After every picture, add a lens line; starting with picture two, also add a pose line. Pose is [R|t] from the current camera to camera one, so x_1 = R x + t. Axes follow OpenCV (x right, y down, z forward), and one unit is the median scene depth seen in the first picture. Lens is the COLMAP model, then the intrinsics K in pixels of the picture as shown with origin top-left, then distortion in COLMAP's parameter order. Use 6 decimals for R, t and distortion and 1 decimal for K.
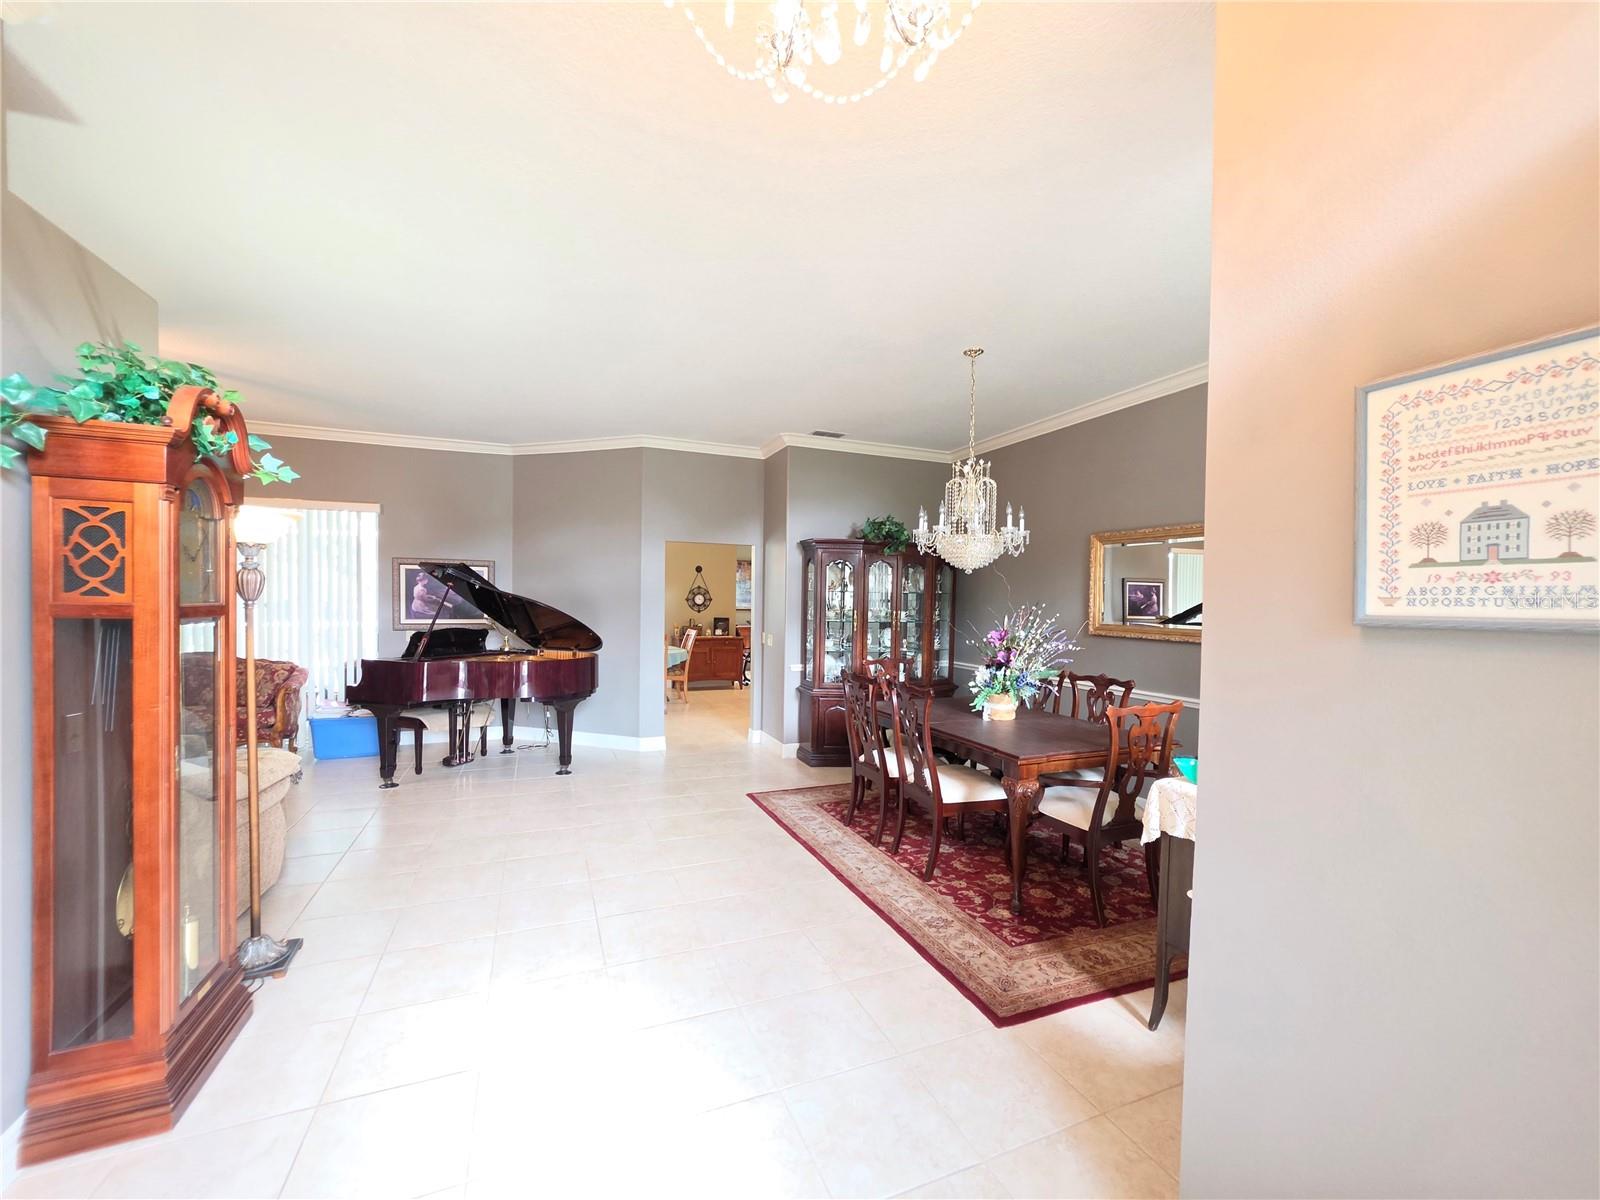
lens RADIAL K [[641.5, 0, 797.7], [0, 641.5, 604.7], [0, 0, 1]] dist [-0.002566, 0.001492]
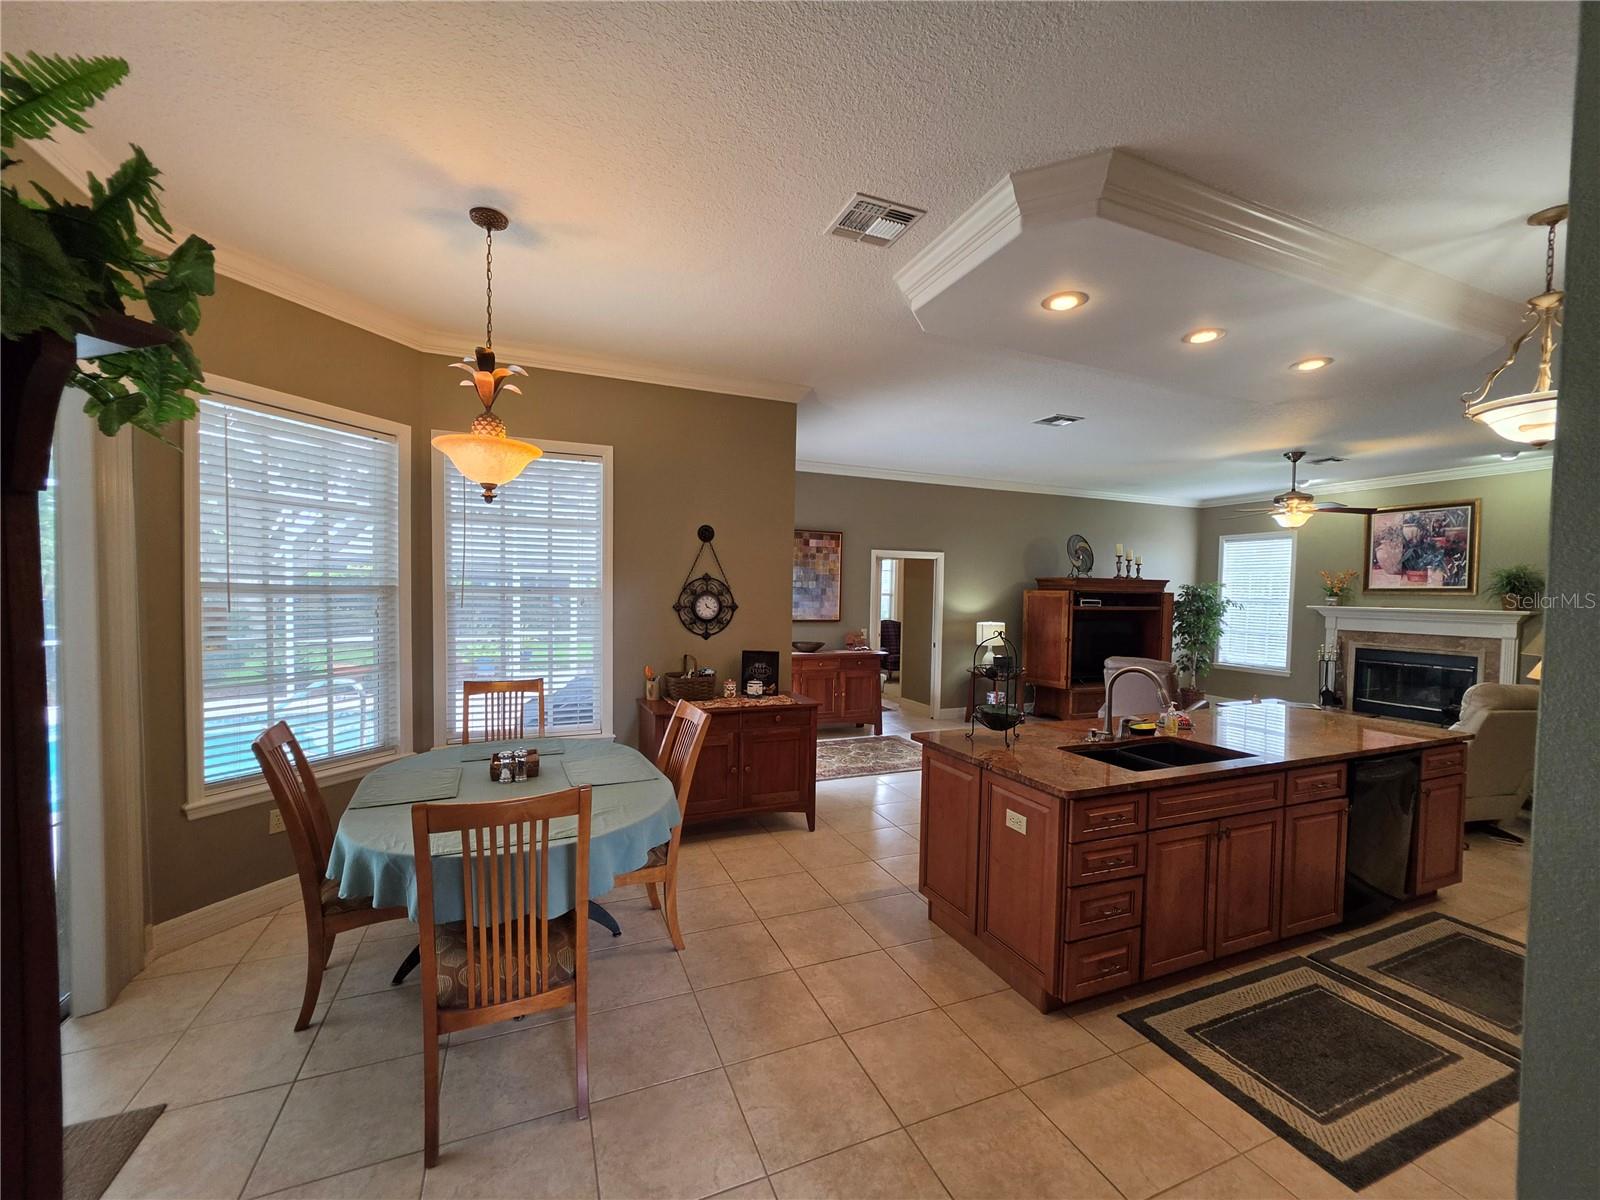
lens RADIAL K [[641.5, 0, 799.2], [0, 641.5, 610.0], [0, 0, 1]] dist [-0.002566, 0.001492]
pose [[0.999737, 0.007137, 0.021811, -0.103249], [-0.007521, 0.999817, 0.017581, -0.014120], [-0.021682, -0.017740, 0.999608, 0.588351]]
